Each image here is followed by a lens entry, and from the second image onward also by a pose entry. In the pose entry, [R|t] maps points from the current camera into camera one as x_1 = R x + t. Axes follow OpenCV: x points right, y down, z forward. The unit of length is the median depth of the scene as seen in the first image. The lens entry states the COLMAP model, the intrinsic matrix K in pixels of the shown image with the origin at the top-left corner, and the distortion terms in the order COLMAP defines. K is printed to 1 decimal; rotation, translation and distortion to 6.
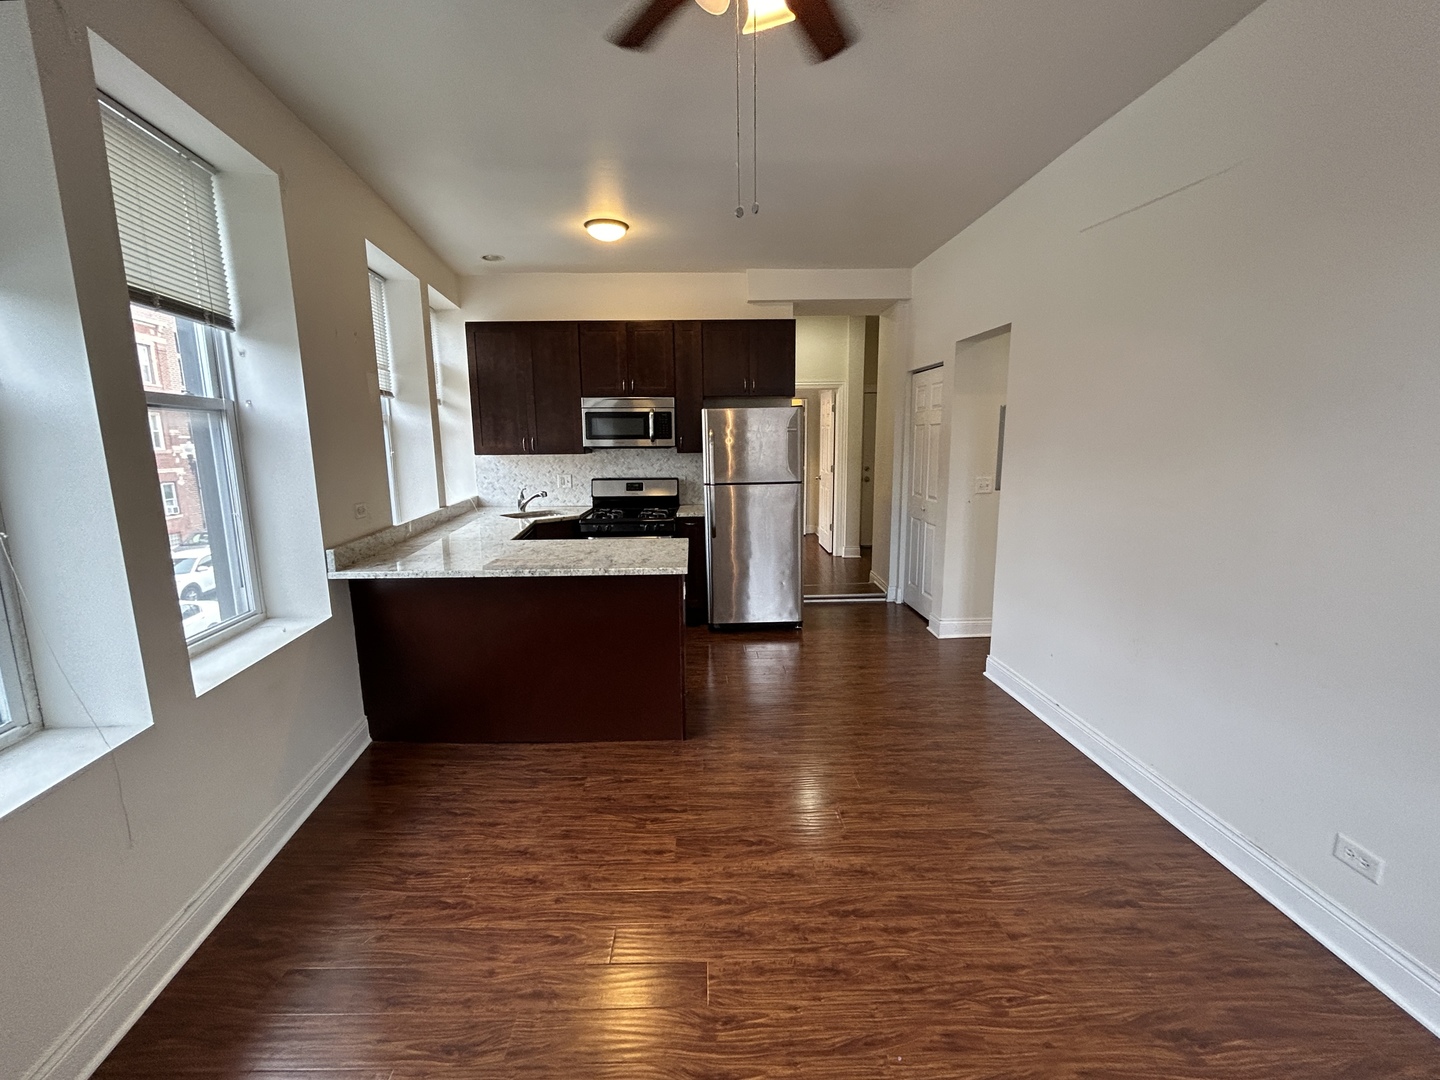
lens RADIAL K [[601.2, 0, 717.0], [0, 601.2, 537.9], [0, 0, 1]] dist [-0.002277, 0.000219]
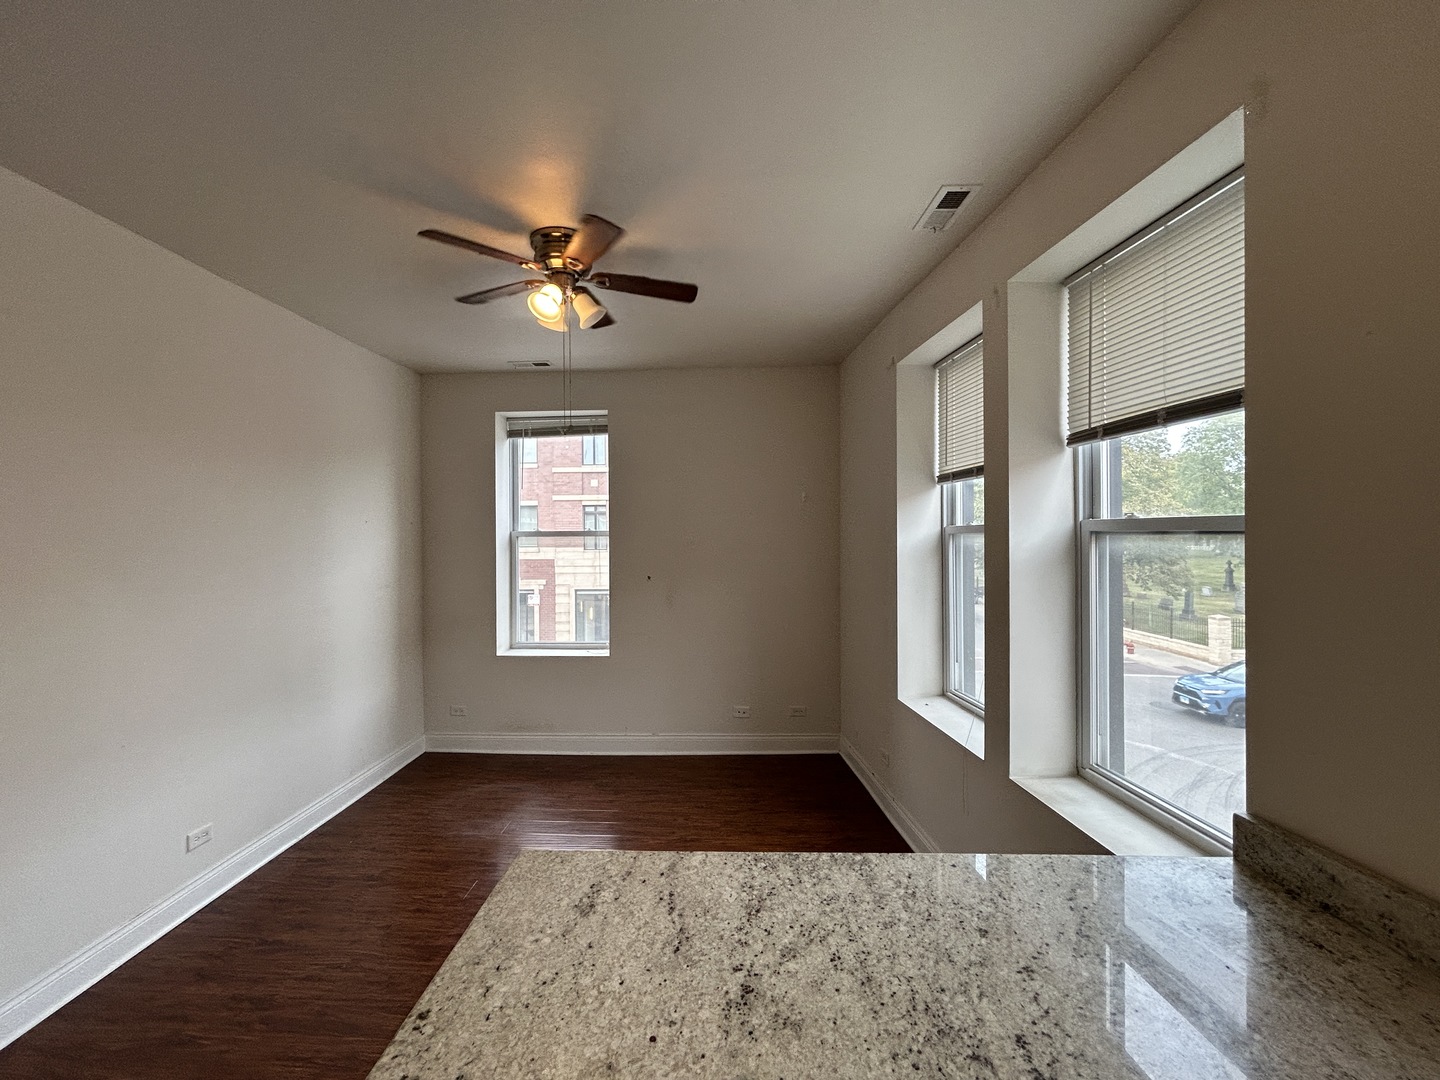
lens RADIAL K [[582.0, 0, 720.7], [0, 582.0, 537.1], [0, 0, 1]] dist [0.000297, 0.000557]
pose [[-0.997884, 0.018657, 0.062287, -0.140965], [0.028820, 0.985623, 0.166483, -0.158740], [-0.058285, 0.167925, -0.984075, 0.794148]]
